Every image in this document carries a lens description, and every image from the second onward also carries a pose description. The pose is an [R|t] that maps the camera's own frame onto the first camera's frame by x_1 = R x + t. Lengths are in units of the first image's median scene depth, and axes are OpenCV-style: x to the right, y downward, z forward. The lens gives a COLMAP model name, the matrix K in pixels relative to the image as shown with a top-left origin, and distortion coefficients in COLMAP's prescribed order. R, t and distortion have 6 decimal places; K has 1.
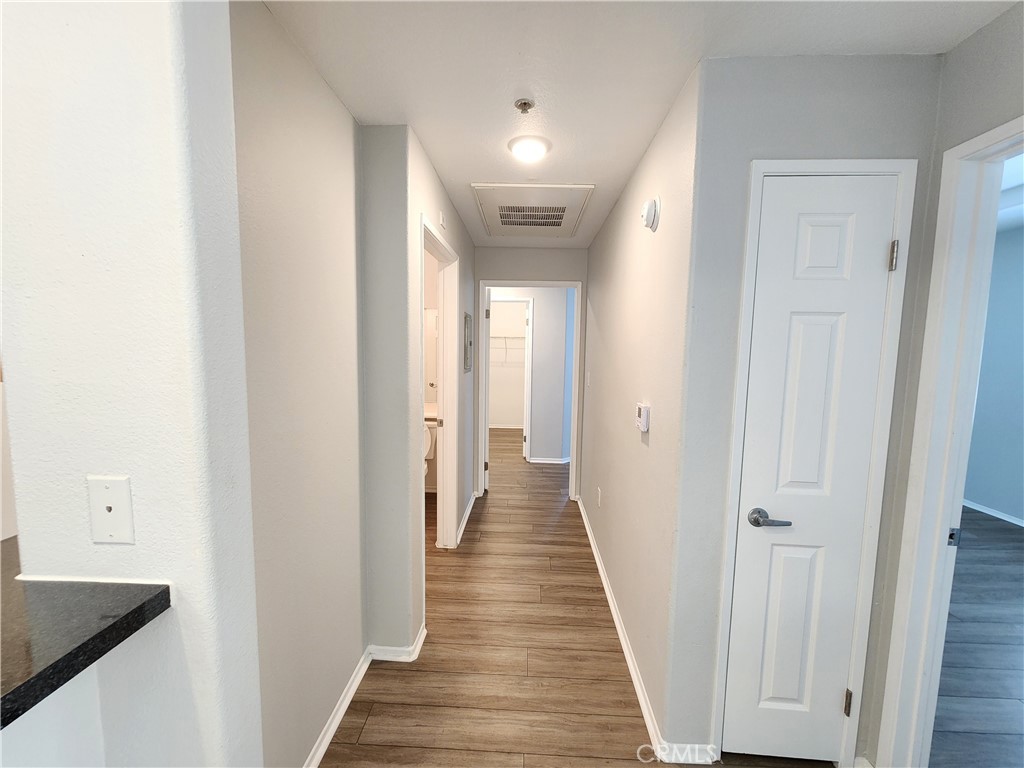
lens RADIAL K [[416.9, 0, 512.9], [0, 416.9, 384.5], [0, 0, 1]] dist [0.001136, -0.000803]
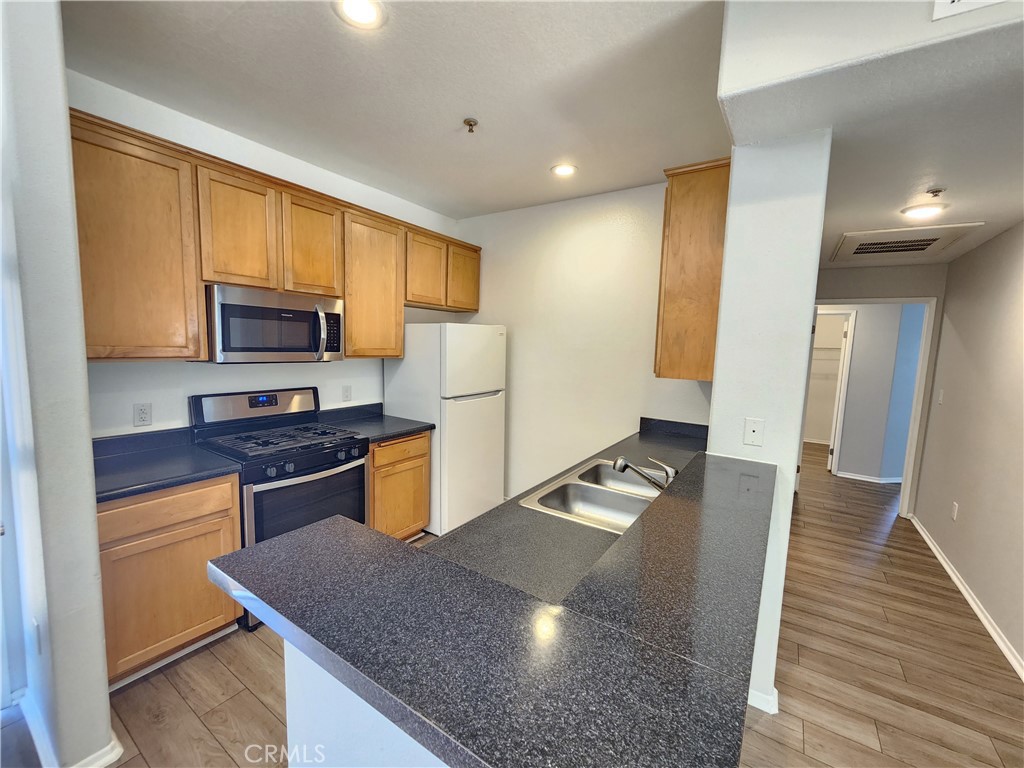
lens RADIAL K [[416.9, 0, 511.7], [0, 416.9, 386.2], [0, 0, 1]] dist [0.001136, -0.000803]
pose [[0.852086, 0.066984, -0.519097, -0.160699], [-0.068317, 0.997526, 0.016578, 0.013731], [0.518924, 0.021337, 0.854554, -0.345730]]
